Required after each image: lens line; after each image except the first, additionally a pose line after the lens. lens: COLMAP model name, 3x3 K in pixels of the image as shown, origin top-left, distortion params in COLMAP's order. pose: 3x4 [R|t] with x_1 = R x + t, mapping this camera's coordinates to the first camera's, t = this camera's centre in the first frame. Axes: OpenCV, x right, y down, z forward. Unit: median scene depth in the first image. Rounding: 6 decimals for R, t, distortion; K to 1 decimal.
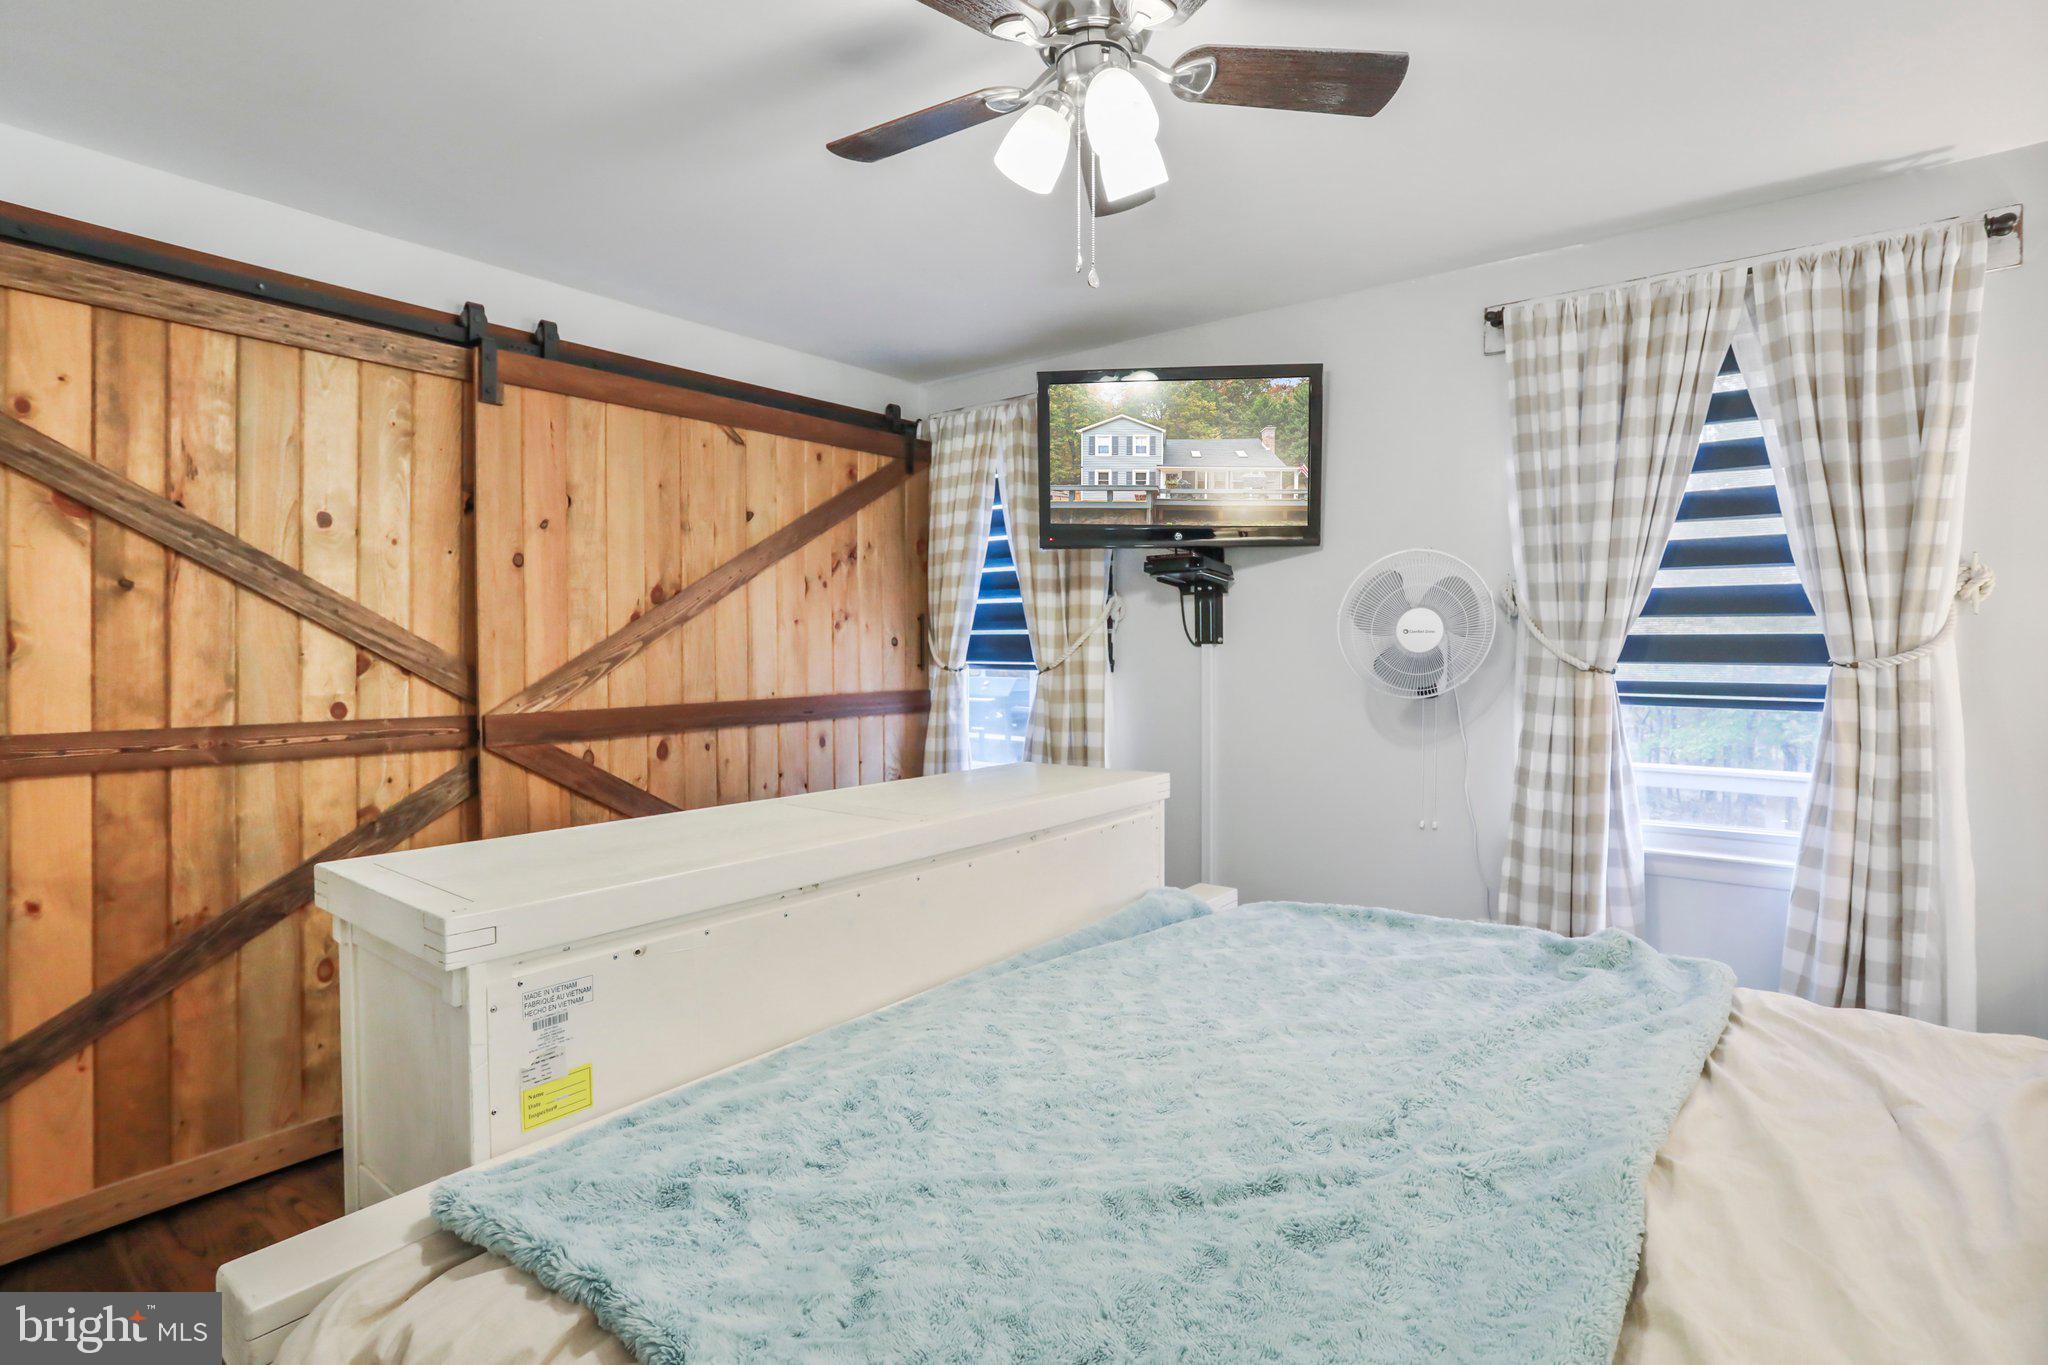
lens RADIAL K [[1004.3, 0, 1020.8], [0, 1004.3, 650.4], [0, 0, 1]] dist [-0.015302, 0.001513]
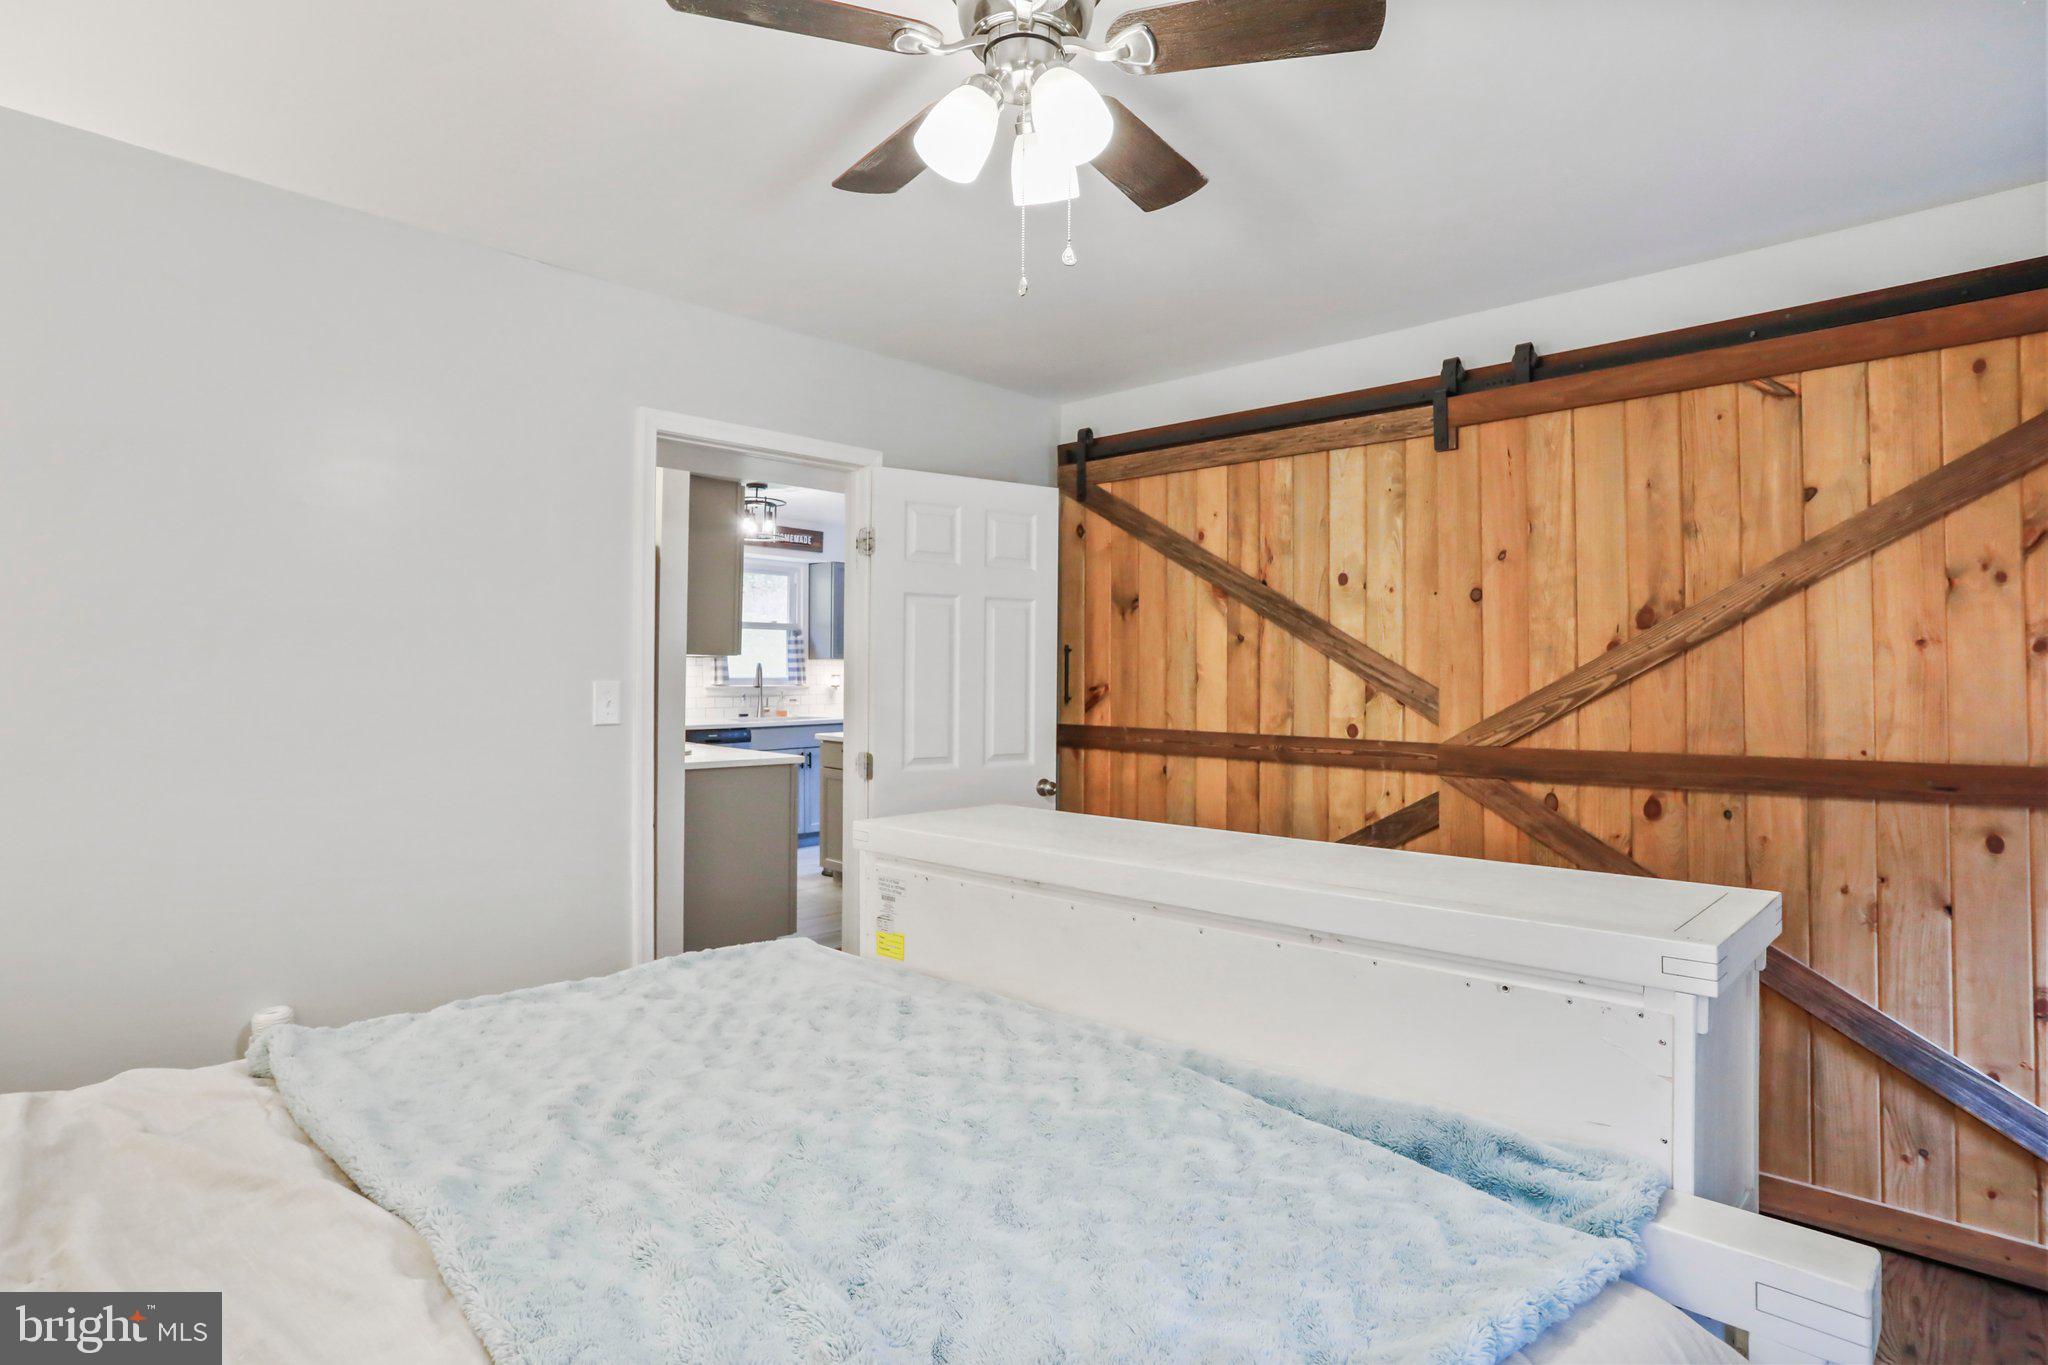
lens RADIAL K [[1089.8, 0, 1022.9], [0, 1089.8, 646.5], [0, 0, 1]] dist [-0.029301, -0.000201]
pose [[-0.089862, -0.024825, -0.995645, 0.670149], [-0.005628, 0.999686, -0.024418, -0.008930], [0.995938, 0.003409, -0.089974, 0.676023]]
